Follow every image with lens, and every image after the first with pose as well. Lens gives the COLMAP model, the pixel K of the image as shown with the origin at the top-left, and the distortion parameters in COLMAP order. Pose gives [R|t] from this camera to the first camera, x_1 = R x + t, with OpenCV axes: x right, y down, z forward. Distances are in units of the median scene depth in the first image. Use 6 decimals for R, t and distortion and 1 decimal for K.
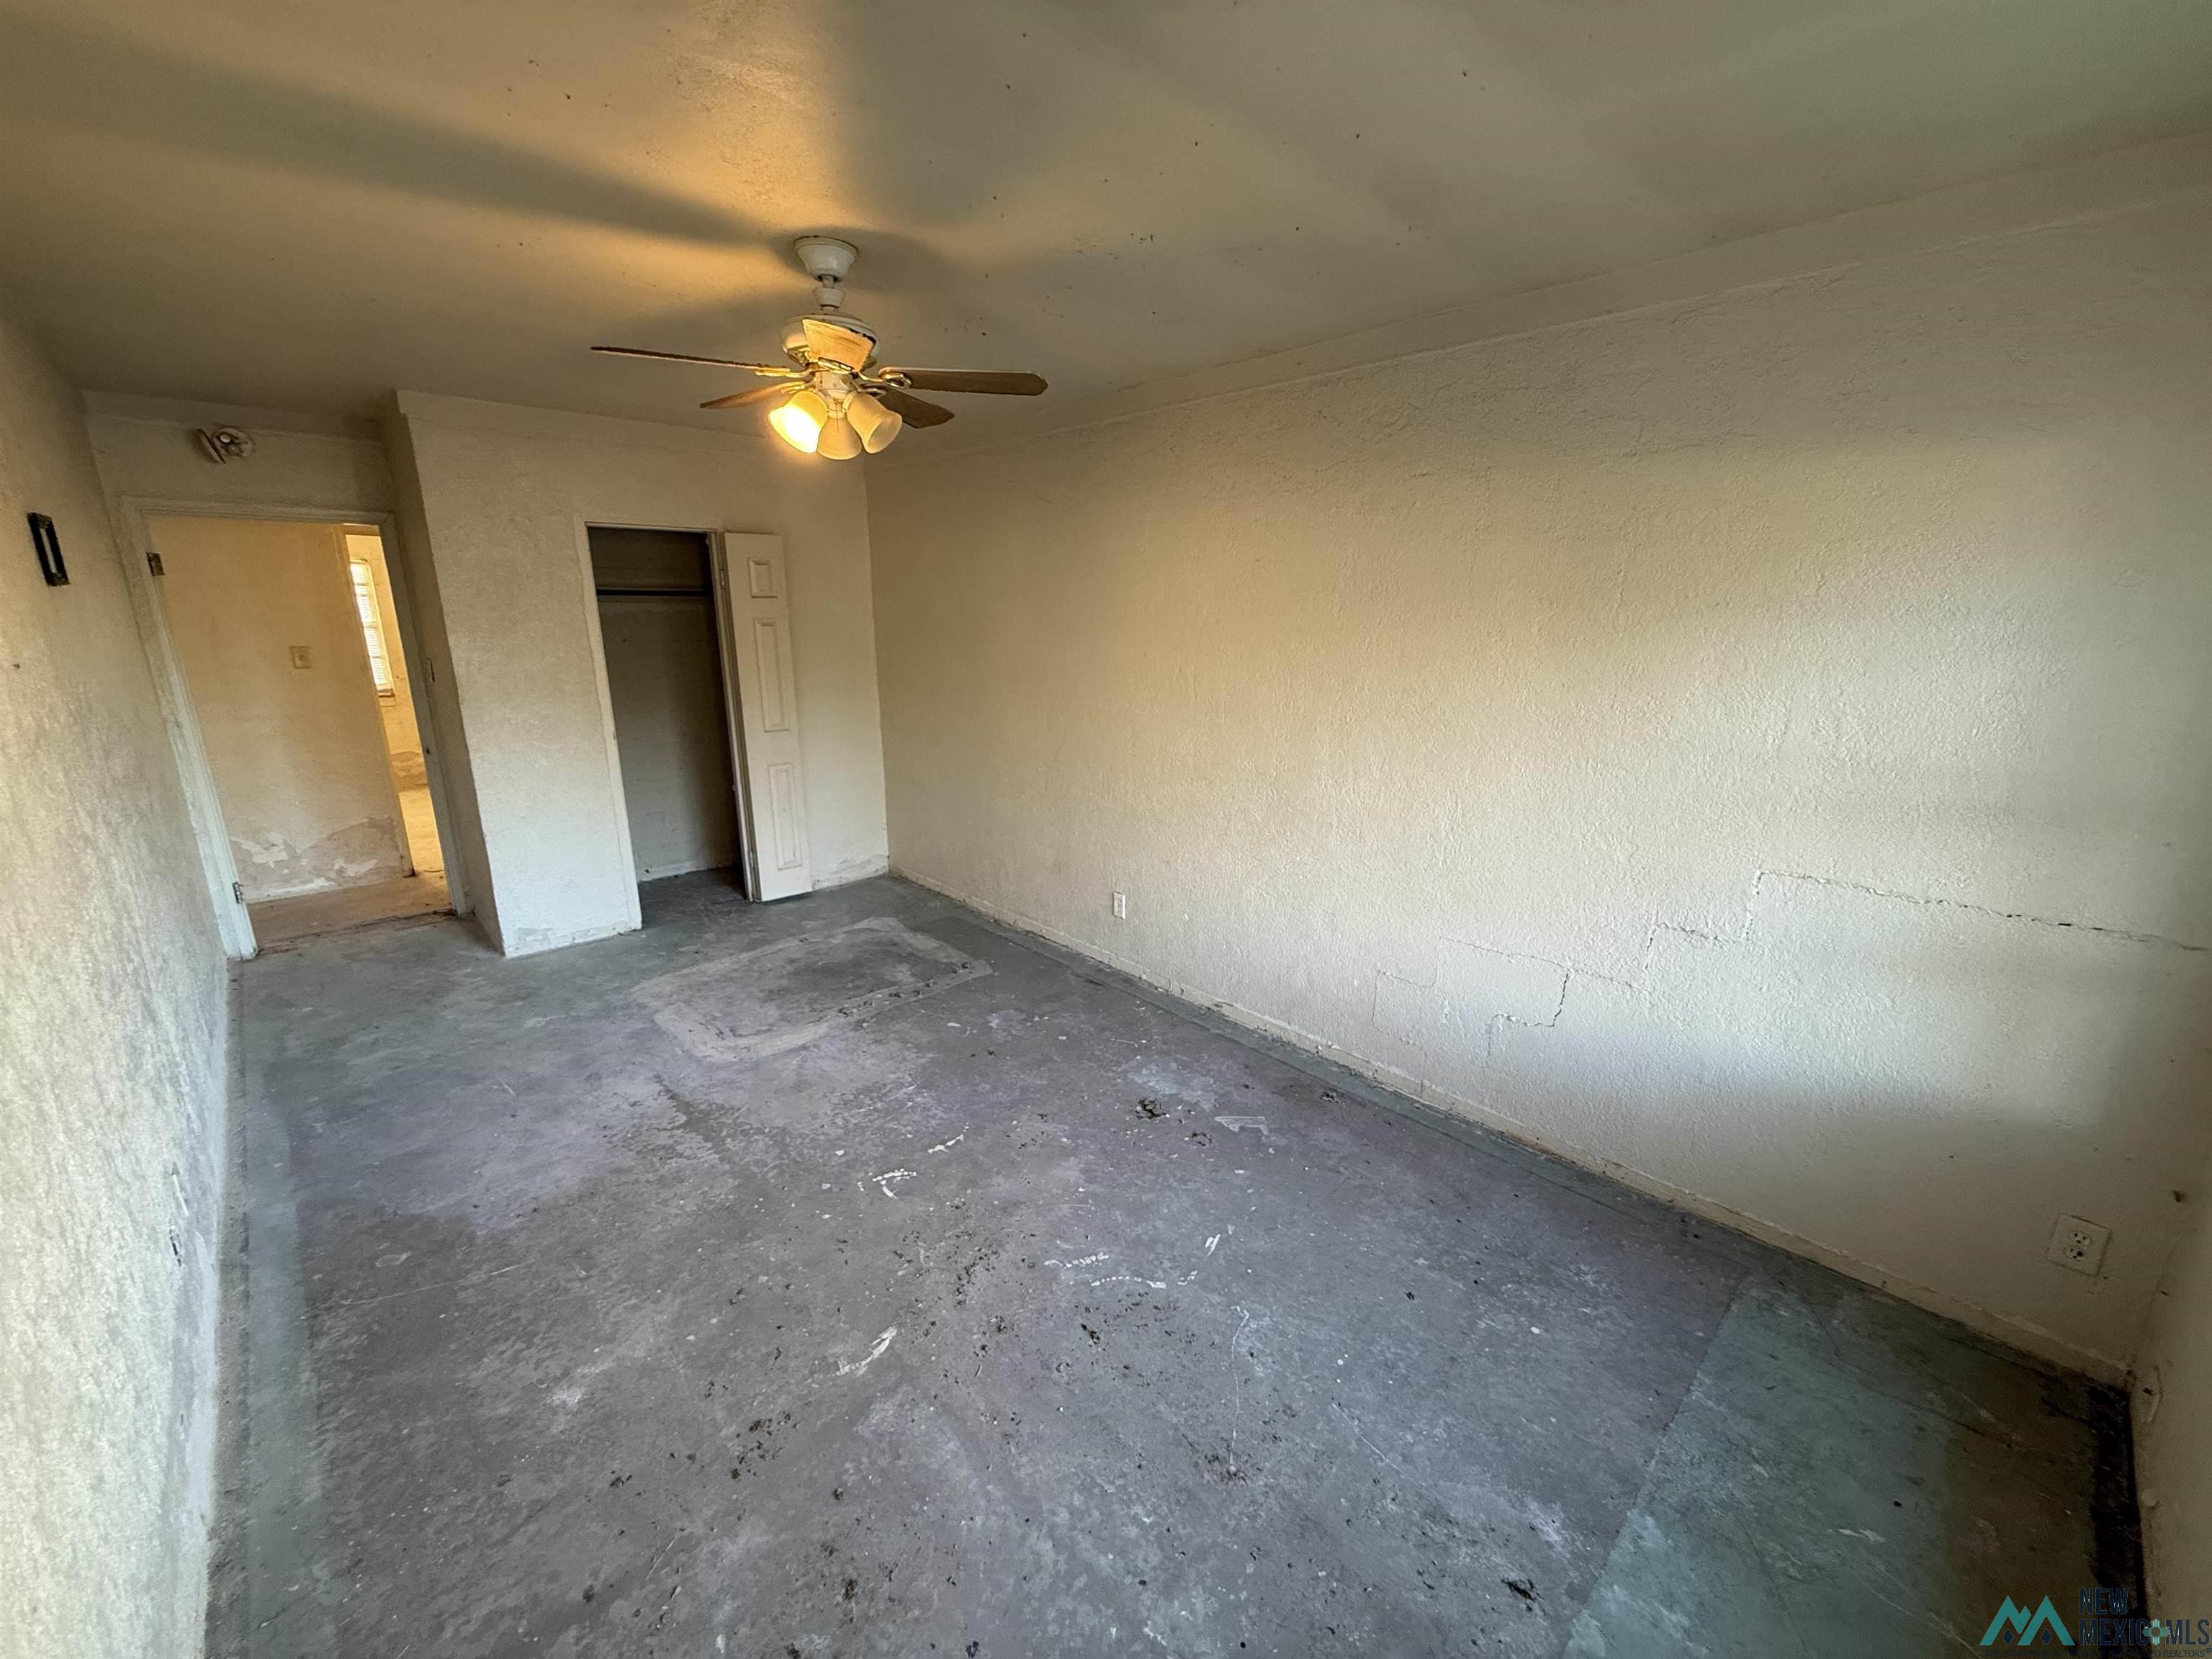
lens RADIAL K [[891.1, 0, 1095.6], [0, 891.1, 824.3], [0, 0, 1]] dist [0.000365, -0.000037]
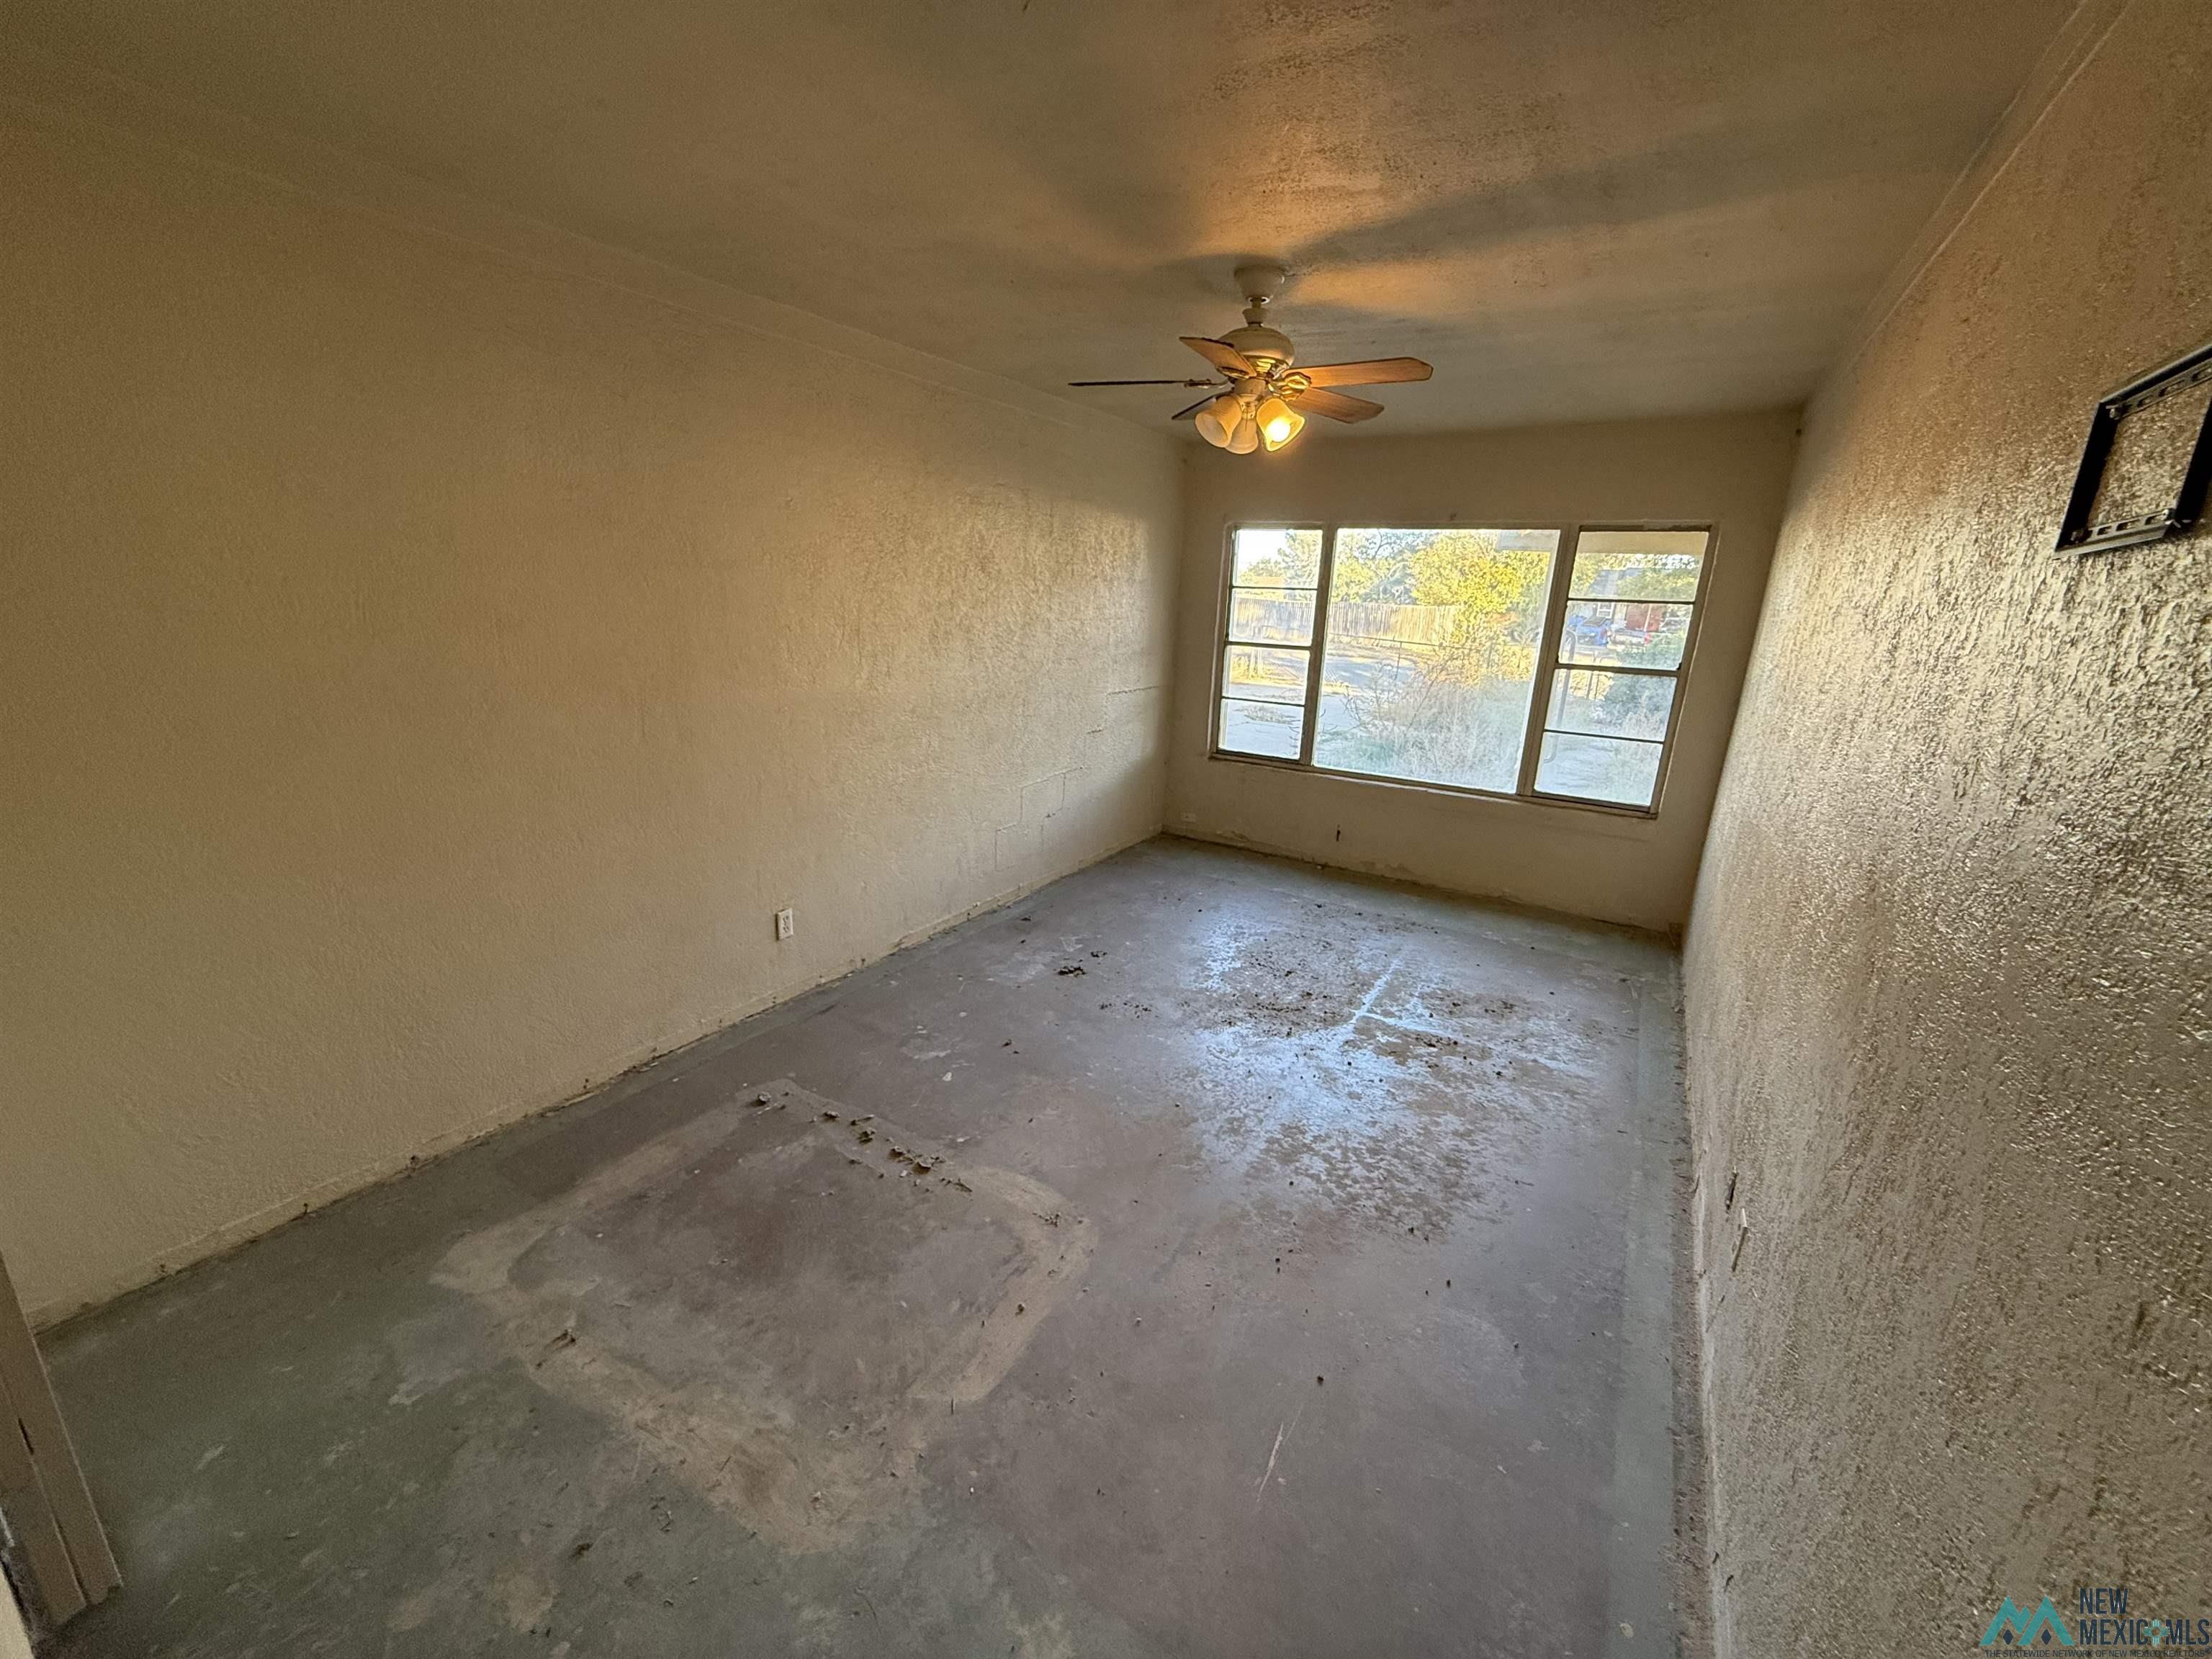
lens RADIAL K [[888.4, 0, 1106.0], [0, 888.4, 829.5], [0, 0, 1]] dist [0.001703, 0.000116]
pose [[-0.268313, -0.272298, 0.924046, -1.116309], [0.192609, 0.924687, 0.328414, -0.287936], [-0.943880, 0.266098, -0.195659, 1.190181]]
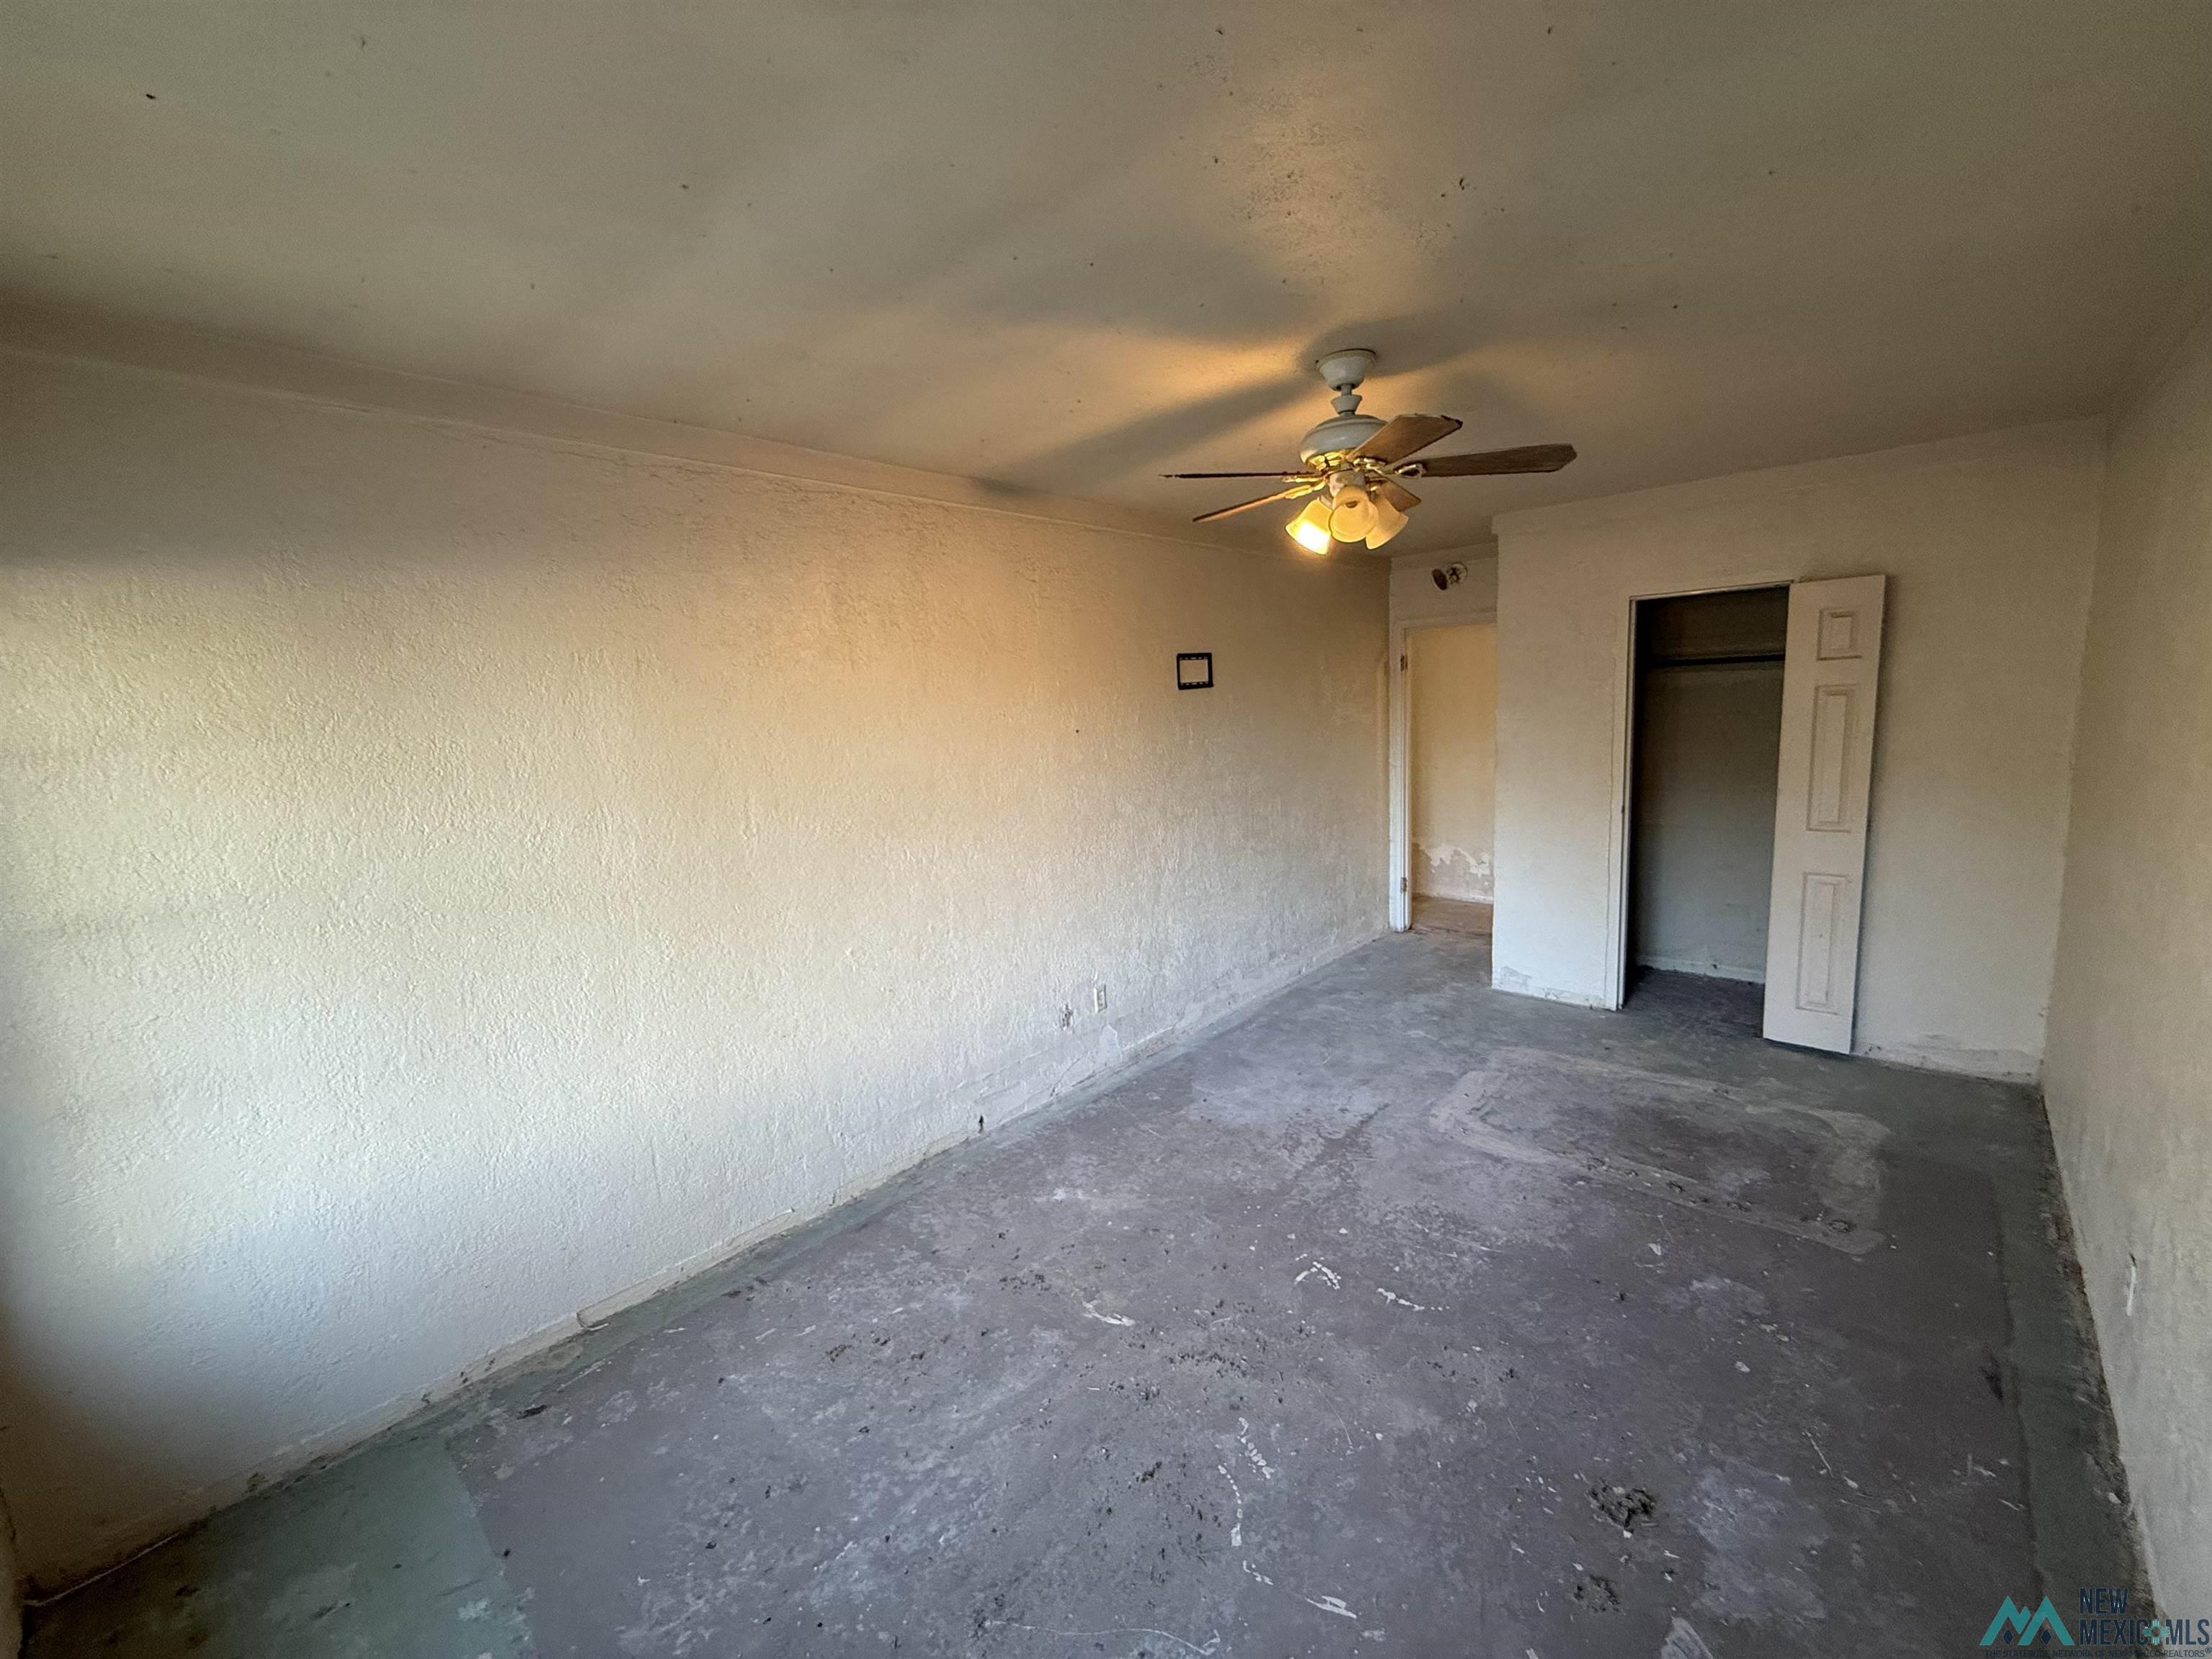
lens RADIAL K [[879.2, 0, 1099.2], [0, 879.2, 831.5], [0, 0, 1]] dist [-0.001651, -0.000050]
pose [[0.065046, 0.140212, -0.987983, 0.576522], [-0.193715, 0.973019, 0.125335, -0.130439], [0.978899, 0.183235, 0.090452, 0.536285]]
